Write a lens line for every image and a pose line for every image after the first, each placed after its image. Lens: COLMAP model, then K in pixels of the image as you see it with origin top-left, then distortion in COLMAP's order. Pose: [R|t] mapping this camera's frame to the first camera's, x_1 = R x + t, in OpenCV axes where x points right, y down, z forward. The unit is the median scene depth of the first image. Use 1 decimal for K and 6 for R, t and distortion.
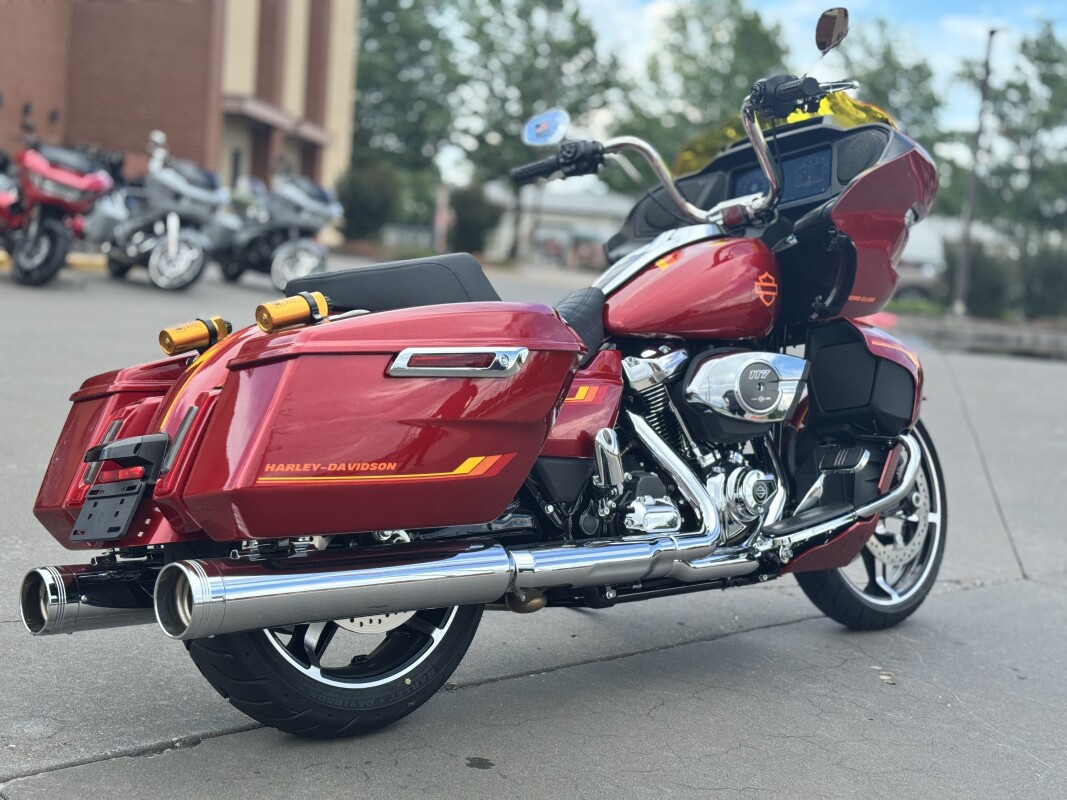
lens RADIAL K [[1472.7, 0, 529.5], [0, 1472.7, 377.9], [0, 0, 1]] dist [0.103690, -0.054194]
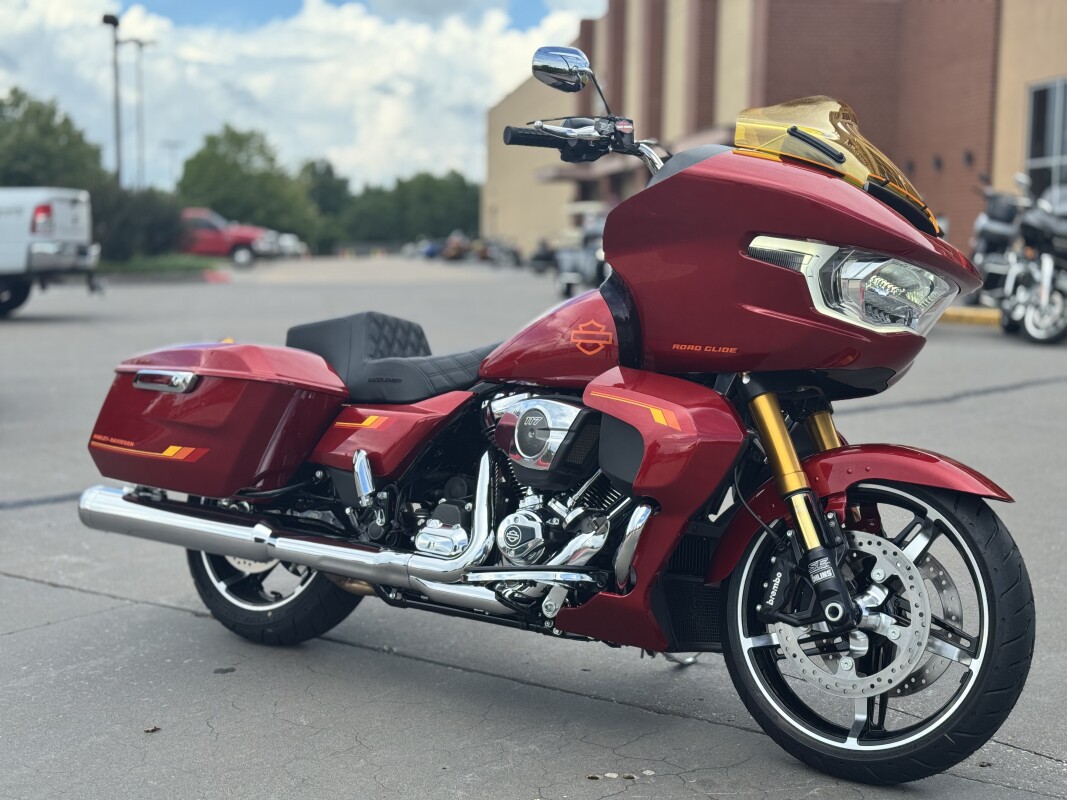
lens RADIAL K [[1472.7, 0, 529.5], [0, 1472.7, 377.9], [0, 0, 1]] dist [0.103690, -0.054194]
pose [[0.198390, 0.007156, -0.980097, 1.558521], [-0.077544, 0.996953, -0.008418, -0.031415], [0.977051, 0.077671, 0.198341, 1.089577]]
